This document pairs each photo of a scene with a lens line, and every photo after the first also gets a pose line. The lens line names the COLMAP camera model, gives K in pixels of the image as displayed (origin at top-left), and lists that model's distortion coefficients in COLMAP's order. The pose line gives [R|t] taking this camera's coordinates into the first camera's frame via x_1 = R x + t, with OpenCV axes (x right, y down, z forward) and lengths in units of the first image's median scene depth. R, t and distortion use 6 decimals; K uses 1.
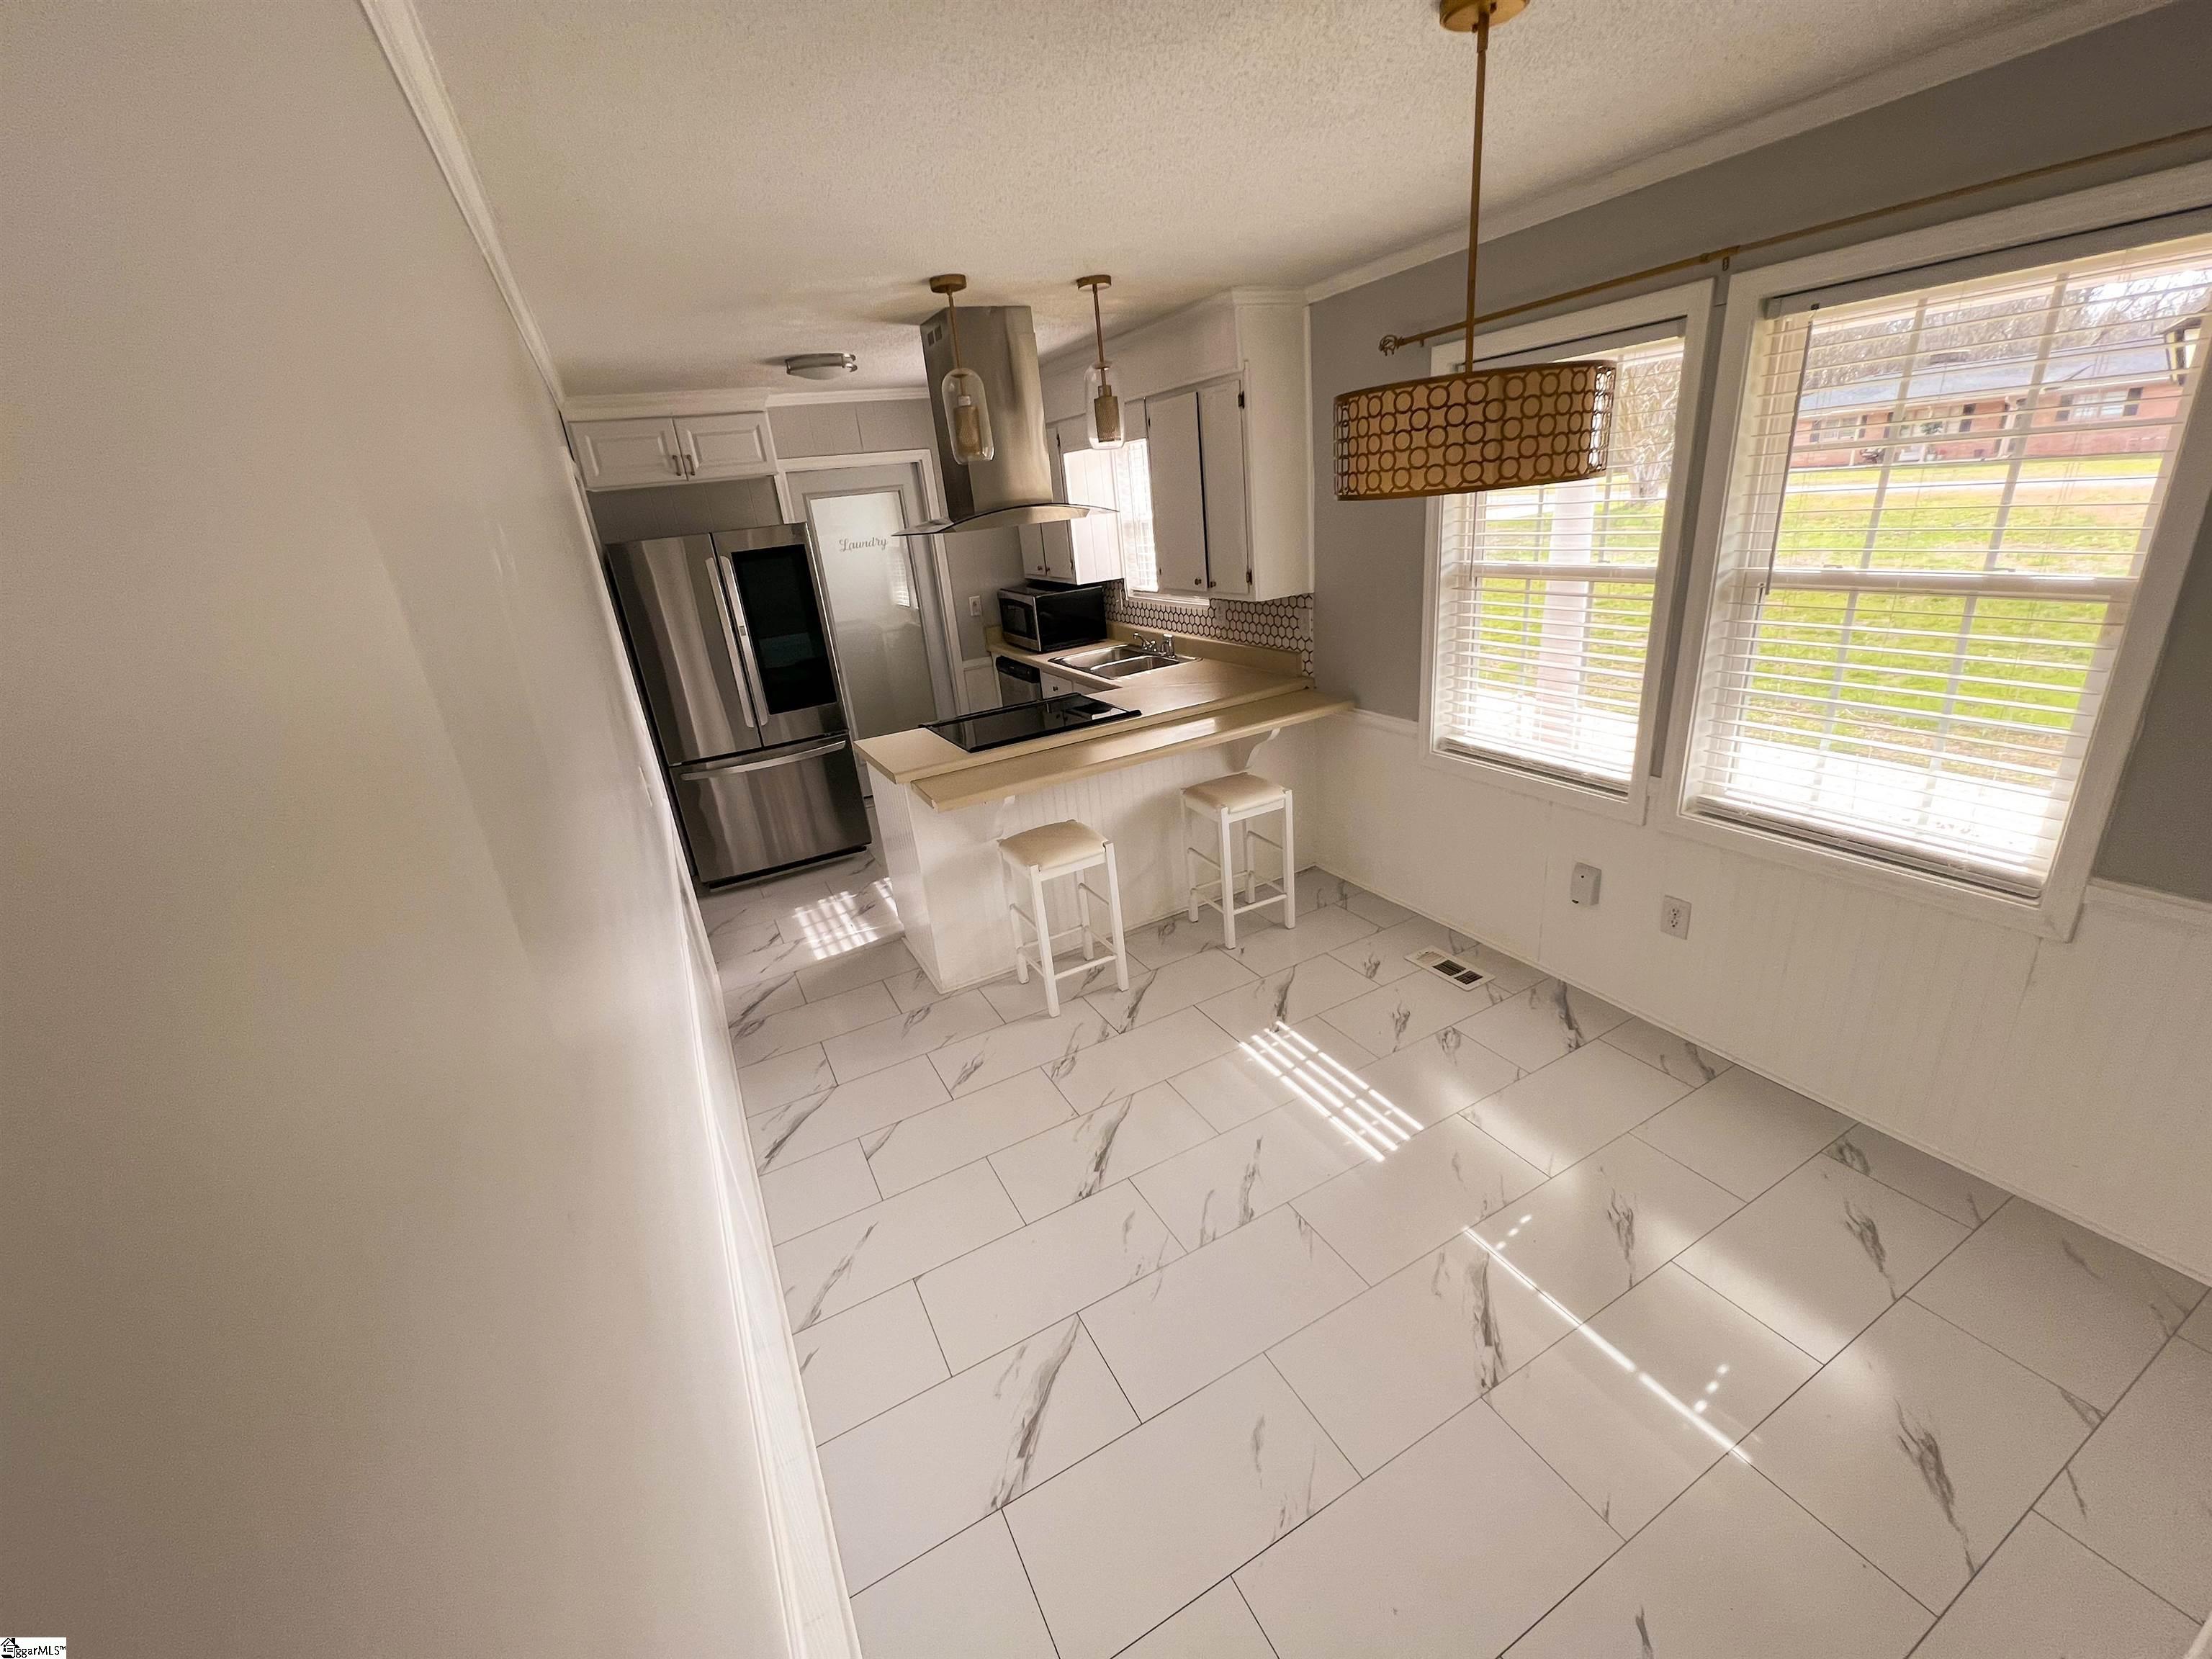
lens RADIAL K [[881.6, 0, 1099.5], [0, 881.6, 827.8], [0, 0, 1]] dist [-0.002224, 0.000550]
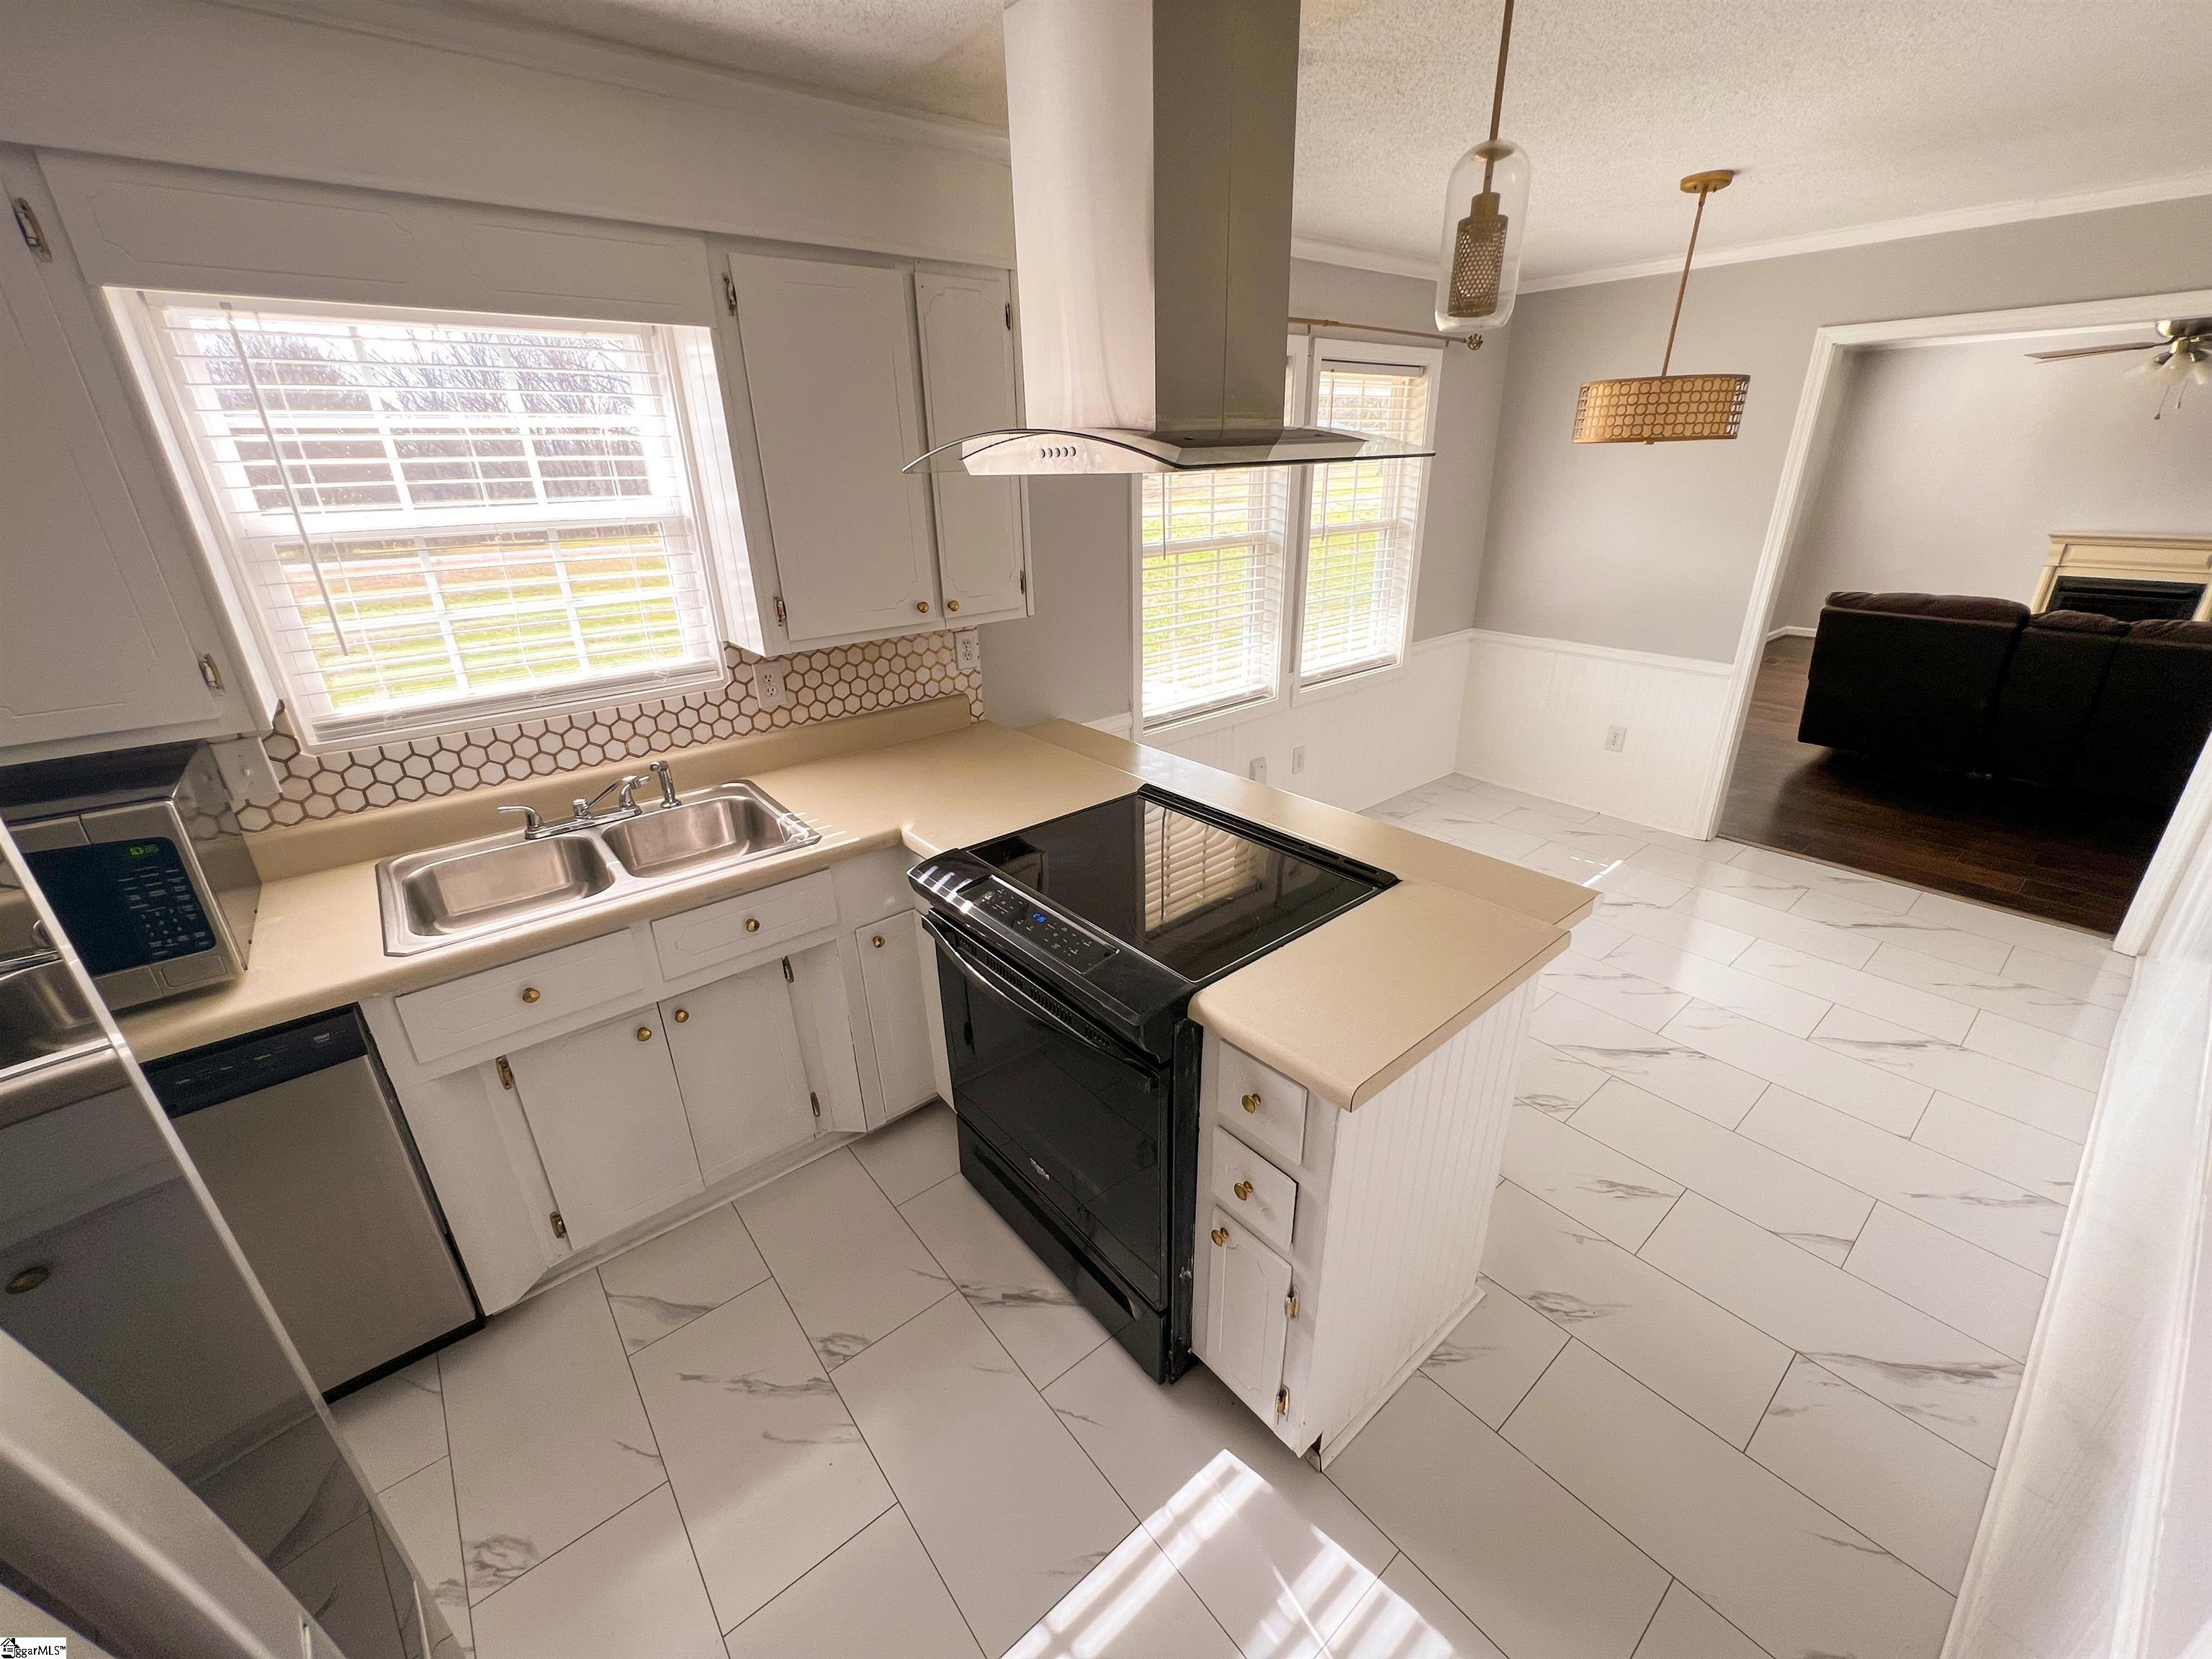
lens RADIAL K [[881.6, 0, 1099.5], [0, 881.6, 827.8], [0, 0, 1]] dist [-0.002224, 0.000550]
pose [[-0.203595, -0.281761, 0.937635, -0.513200], [0.387819, 0.856146, 0.341482, -0.314117], [-0.898969, 0.433157, -0.065035, 1.015119]]
